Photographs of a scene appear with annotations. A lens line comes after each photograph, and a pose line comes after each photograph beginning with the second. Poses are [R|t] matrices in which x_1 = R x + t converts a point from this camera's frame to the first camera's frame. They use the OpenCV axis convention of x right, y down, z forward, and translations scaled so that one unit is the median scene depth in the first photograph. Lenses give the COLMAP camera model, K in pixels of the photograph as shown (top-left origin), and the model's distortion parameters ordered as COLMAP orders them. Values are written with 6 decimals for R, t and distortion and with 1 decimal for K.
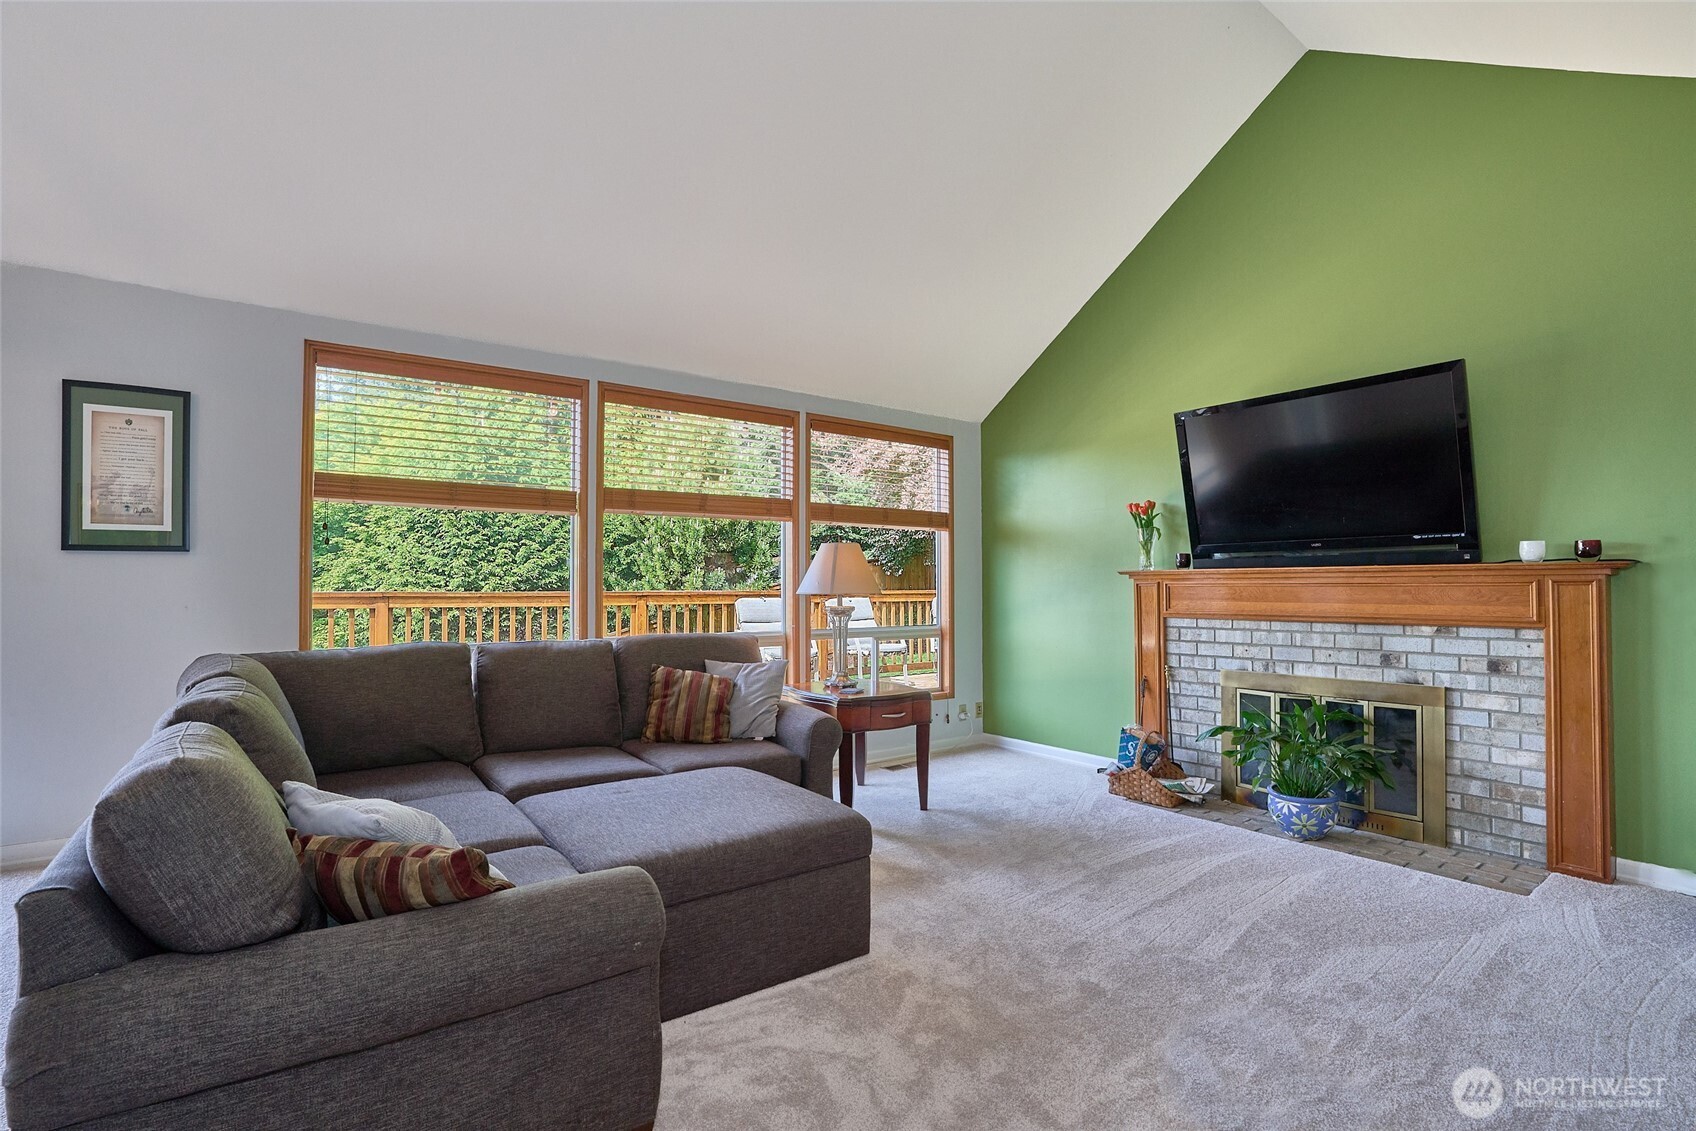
lens RADIAL K [[780.9, 0, 845.7], [0, 780.9, 567.0], [0, 0, 1]] dist [-0.038405, -0.000048]
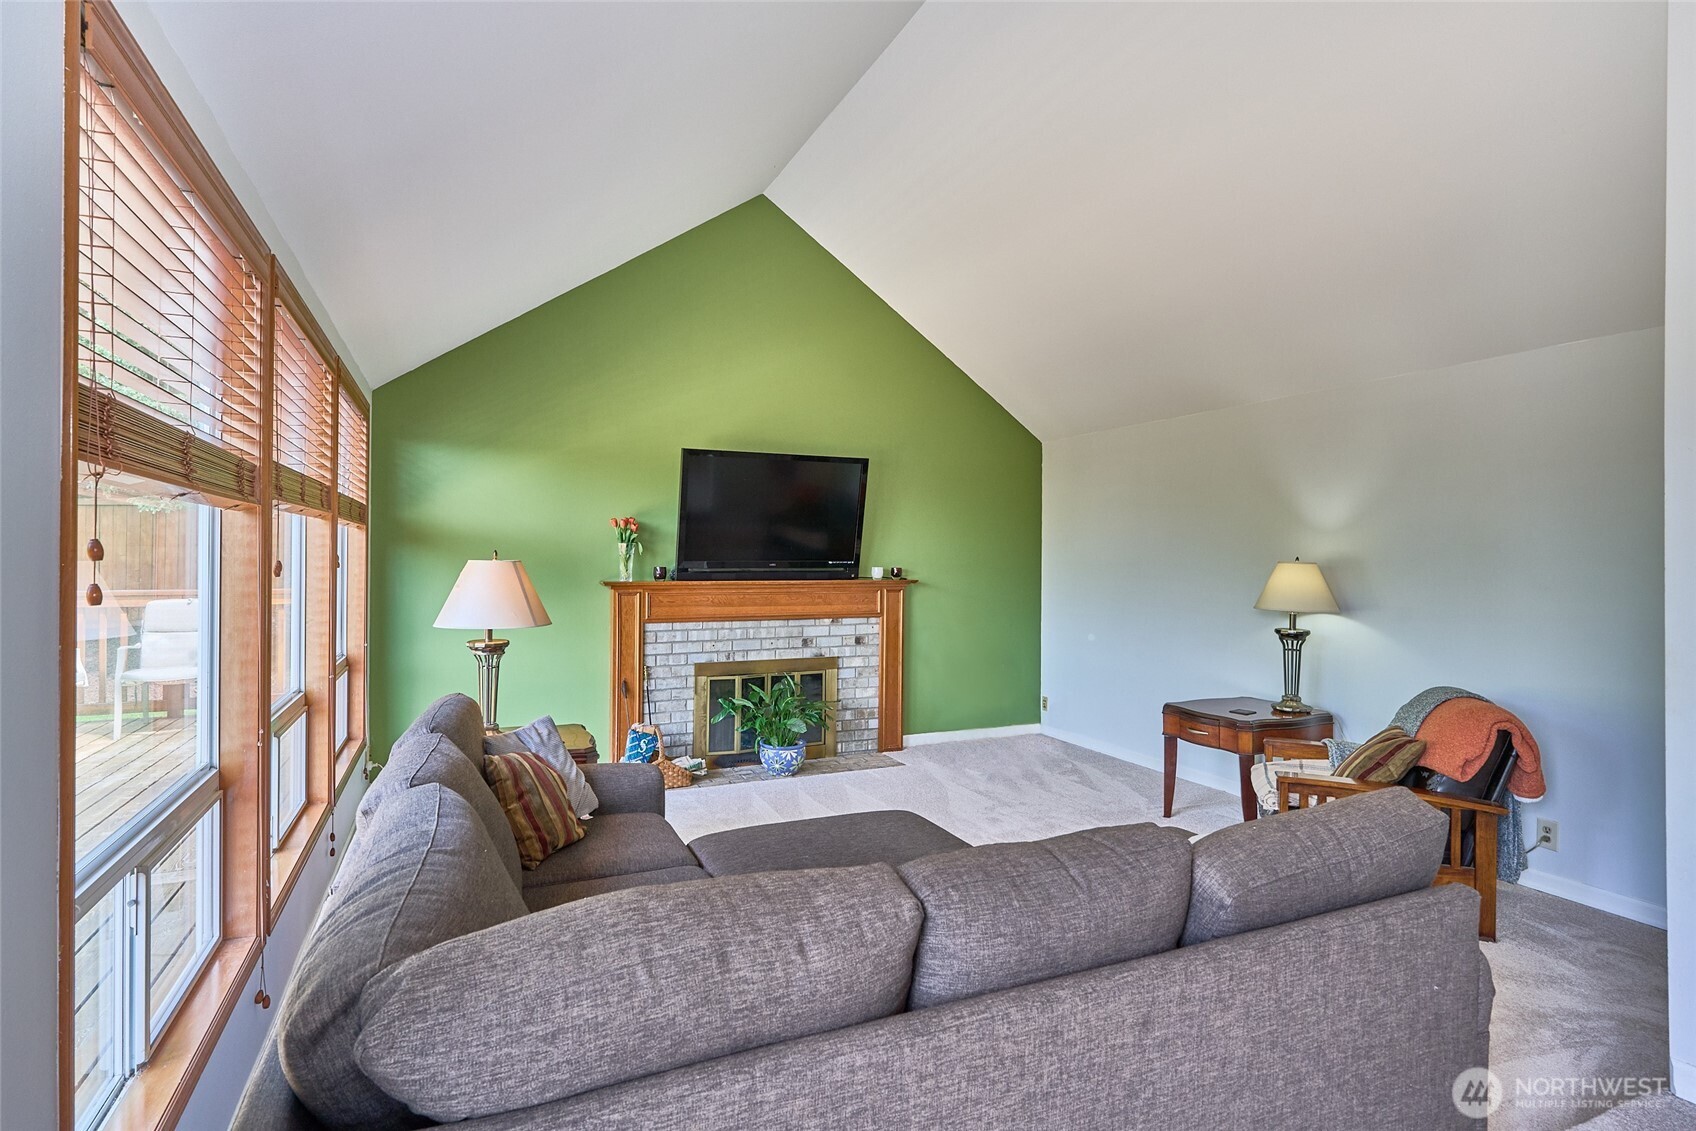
lens RADIAL K [[867.4, 0, 847.0], [0, 867.4, 554.3], [0, 0, 1]] dist [0.000404, 0.000073]
pose [[0.198346, 0.001844, 0.980130, -0.959626], [-0.033400, 0.999430, 0.004879, -0.063655], [-0.979563, -0.033704, 0.198294, 0.599006]]
